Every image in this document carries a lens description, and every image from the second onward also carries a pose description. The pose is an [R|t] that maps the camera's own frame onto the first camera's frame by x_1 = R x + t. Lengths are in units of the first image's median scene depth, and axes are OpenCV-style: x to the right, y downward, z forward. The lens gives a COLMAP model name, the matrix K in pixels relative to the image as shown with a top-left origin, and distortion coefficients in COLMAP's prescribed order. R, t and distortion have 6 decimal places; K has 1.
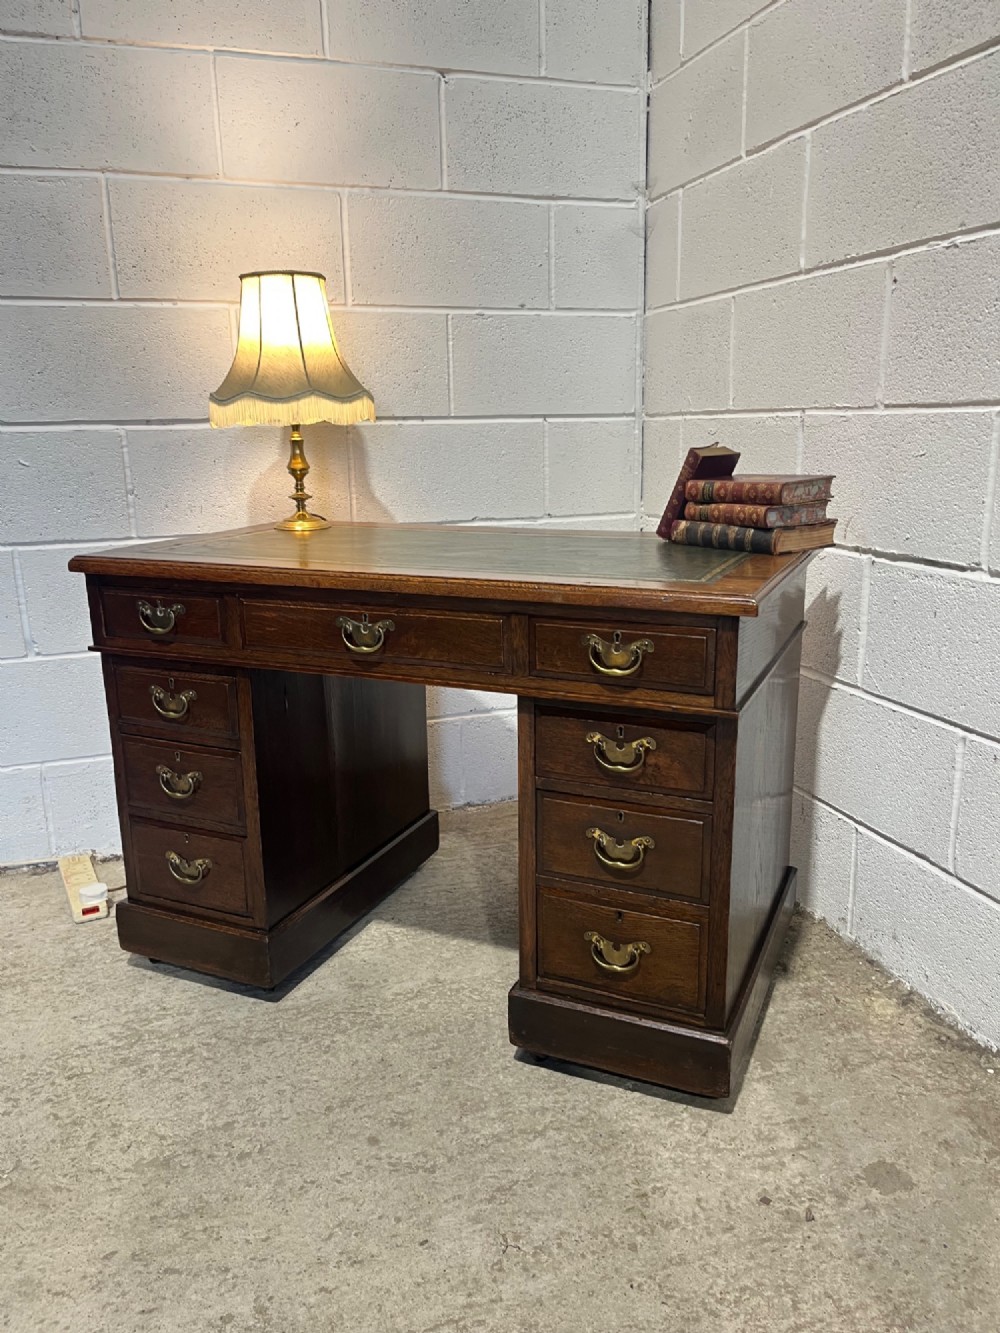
lens RADIAL K [[1010.7, 0, 510.8], [0, 1010.7, 669.9], [0, 0, 1]] dist [0.064413, -0.093590]
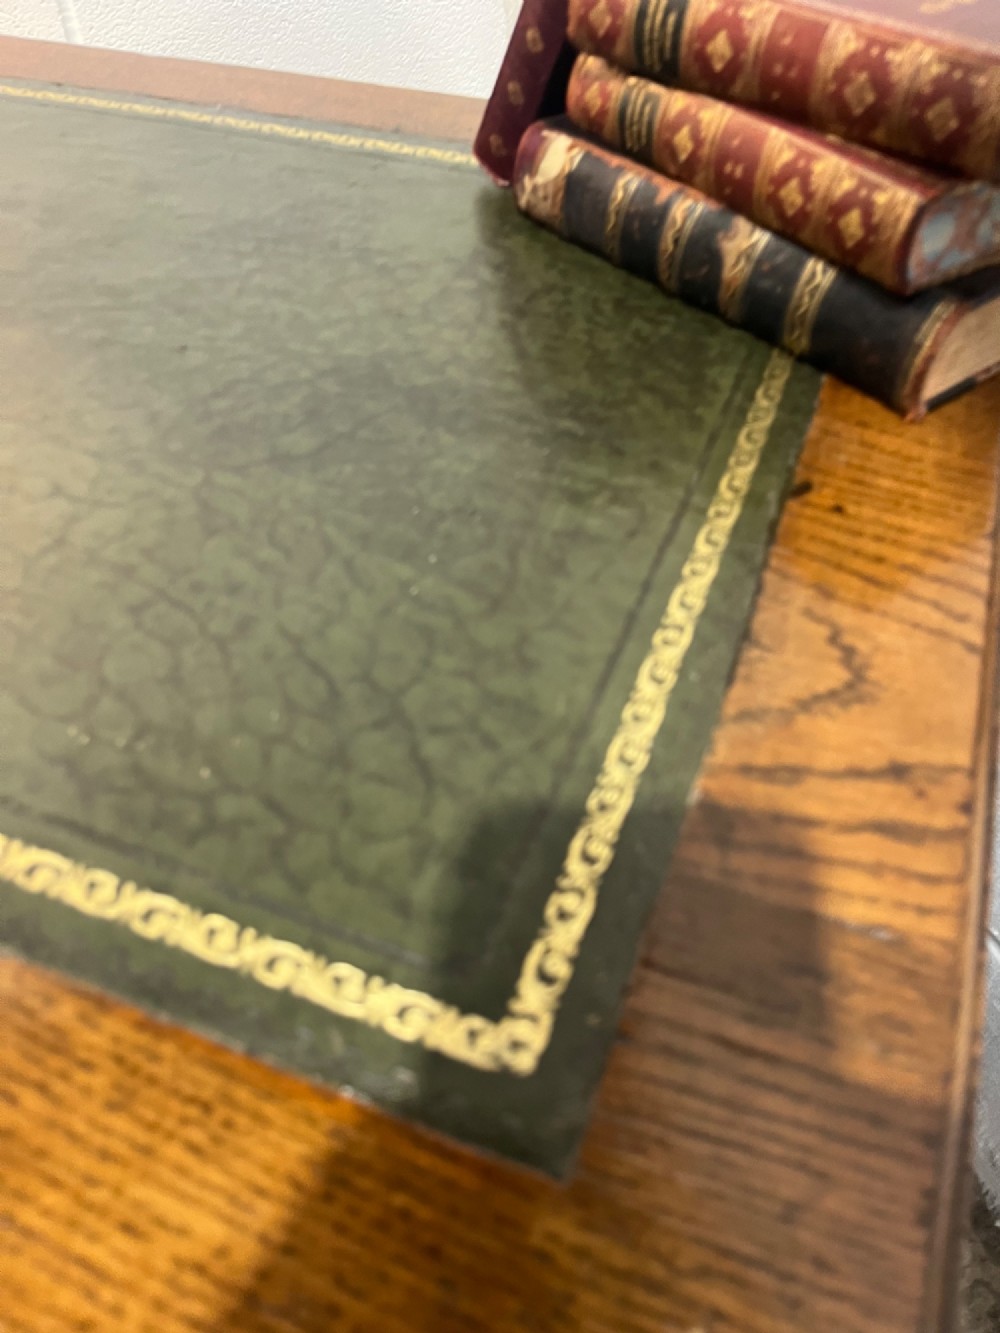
lens RADIAL K [[1010.7, 0, 492.1], [0, 1010.7, 680.2], [0, 0, 1]] dist [0.064413, -0.093590]
pose [[0.999183, -0.013557, 0.038077, 0.145596], [-0.009150, 0.841747, 0.539795, -0.176200], [-0.039370, -0.539702, 0.840935, 0.728241]]
